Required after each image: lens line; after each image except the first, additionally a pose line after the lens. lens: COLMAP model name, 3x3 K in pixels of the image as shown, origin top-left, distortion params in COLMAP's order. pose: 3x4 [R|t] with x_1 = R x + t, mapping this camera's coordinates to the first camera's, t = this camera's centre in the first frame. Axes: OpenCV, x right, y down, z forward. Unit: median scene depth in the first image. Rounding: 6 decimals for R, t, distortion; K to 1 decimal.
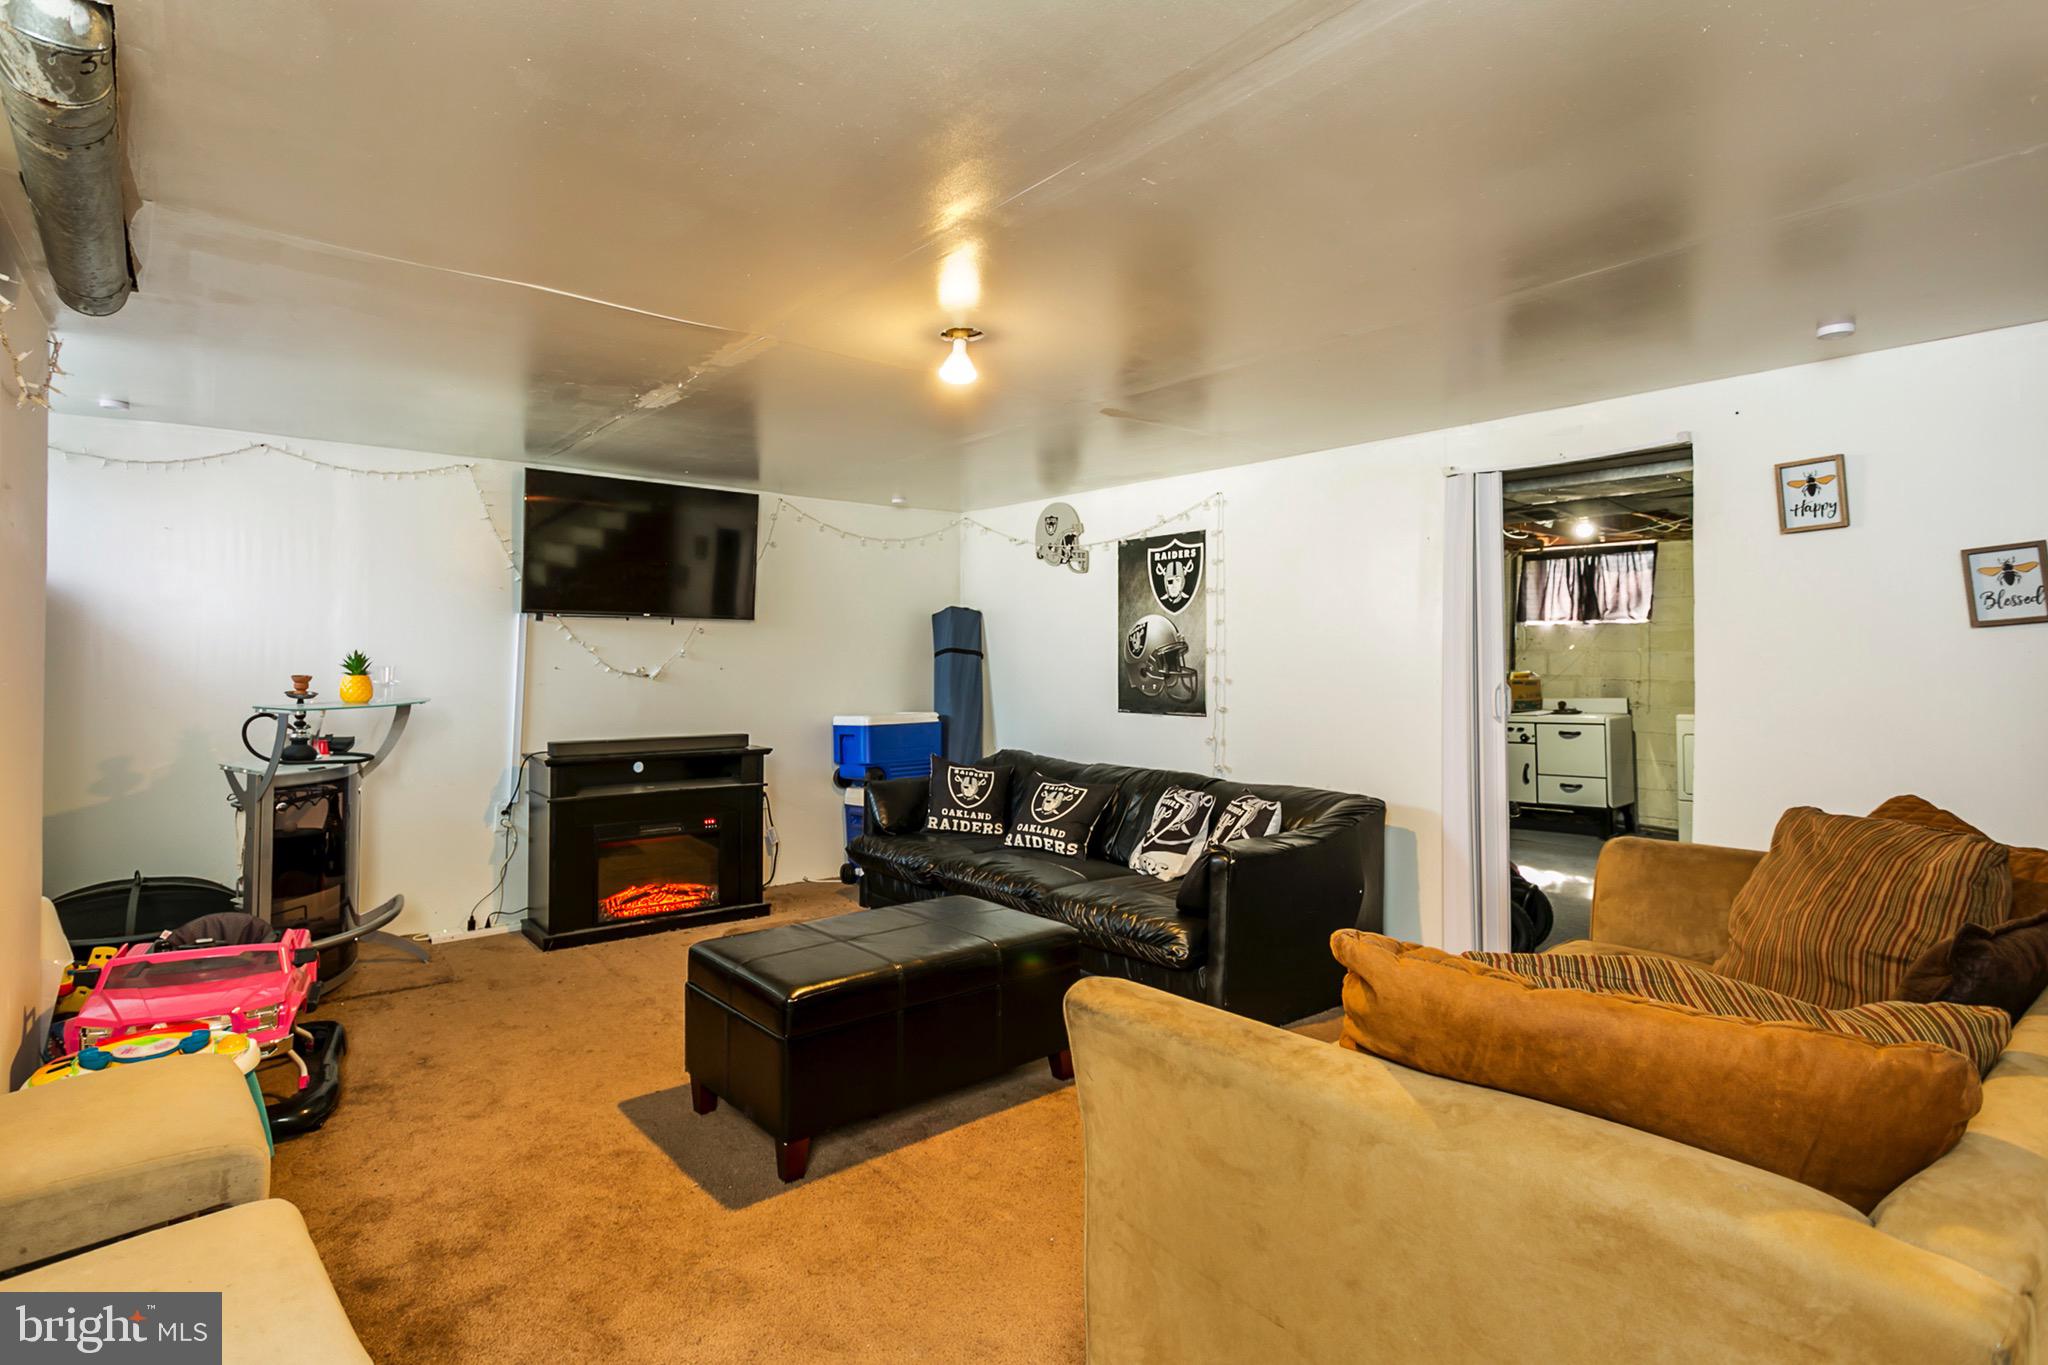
lens RADIAL K [[1019.5, 0, 1017.7], [0, 1019.5, 677.0], [0, 0, 1]] dist [-0.000378, 0.000012]
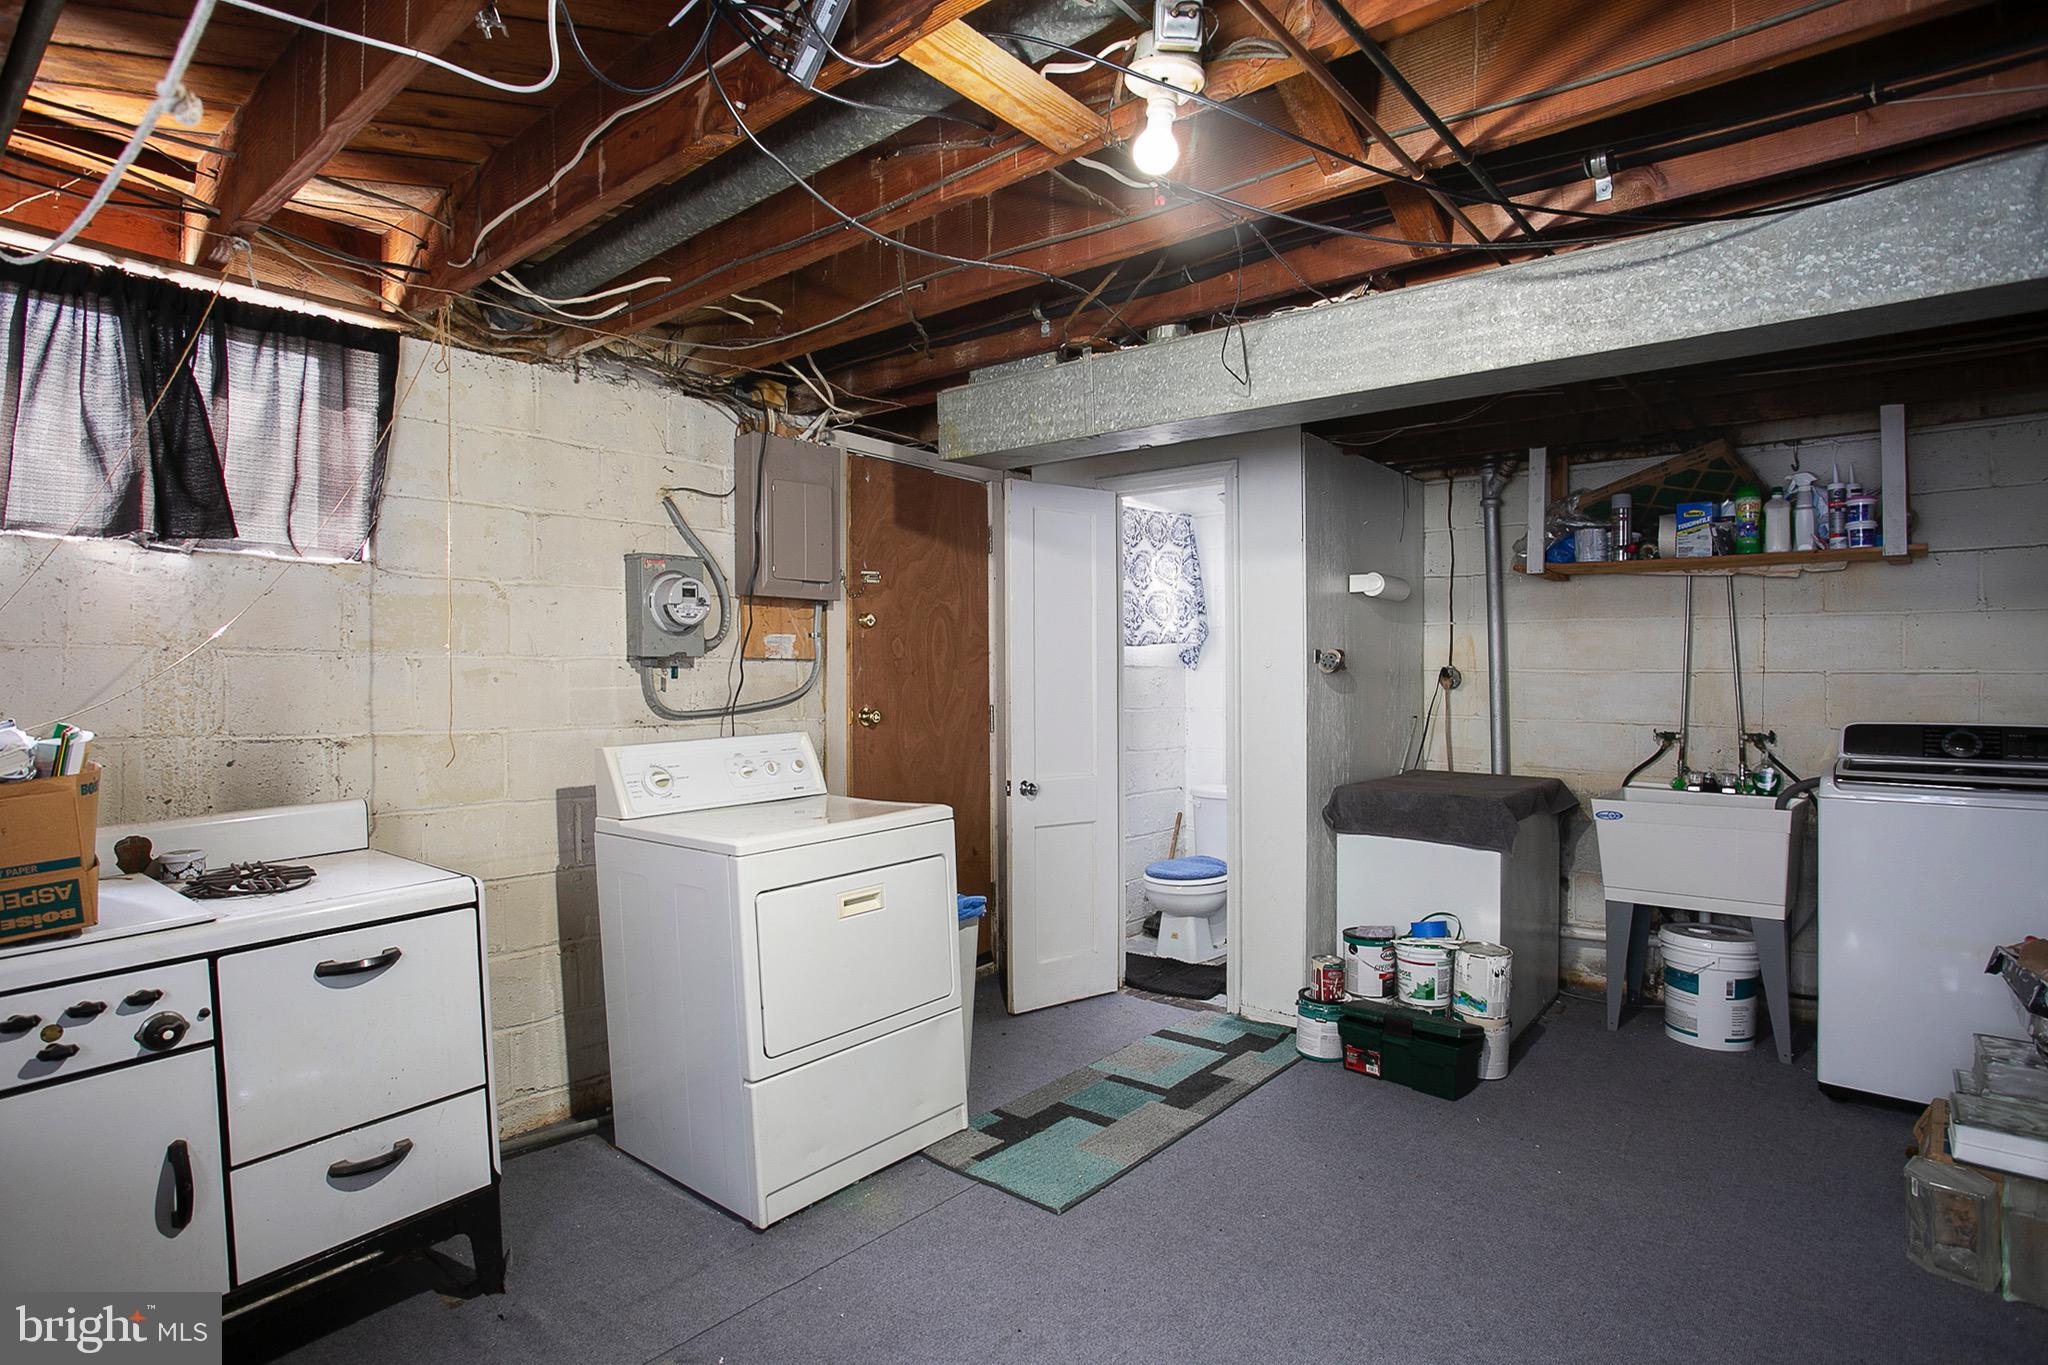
lens RADIAL K [[1054.2, 0, 1018.6], [0, 1054.2, 690.2], [0, 0, 1]] dist [-0.022839, -0.000978]
pose [[-0.180720, -0.017371, 0.983381, 0.244116], [0.001360, 0.999839, 0.017912, -0.018617], [-0.983534, 0.004575, -0.180667, 0.859451]]
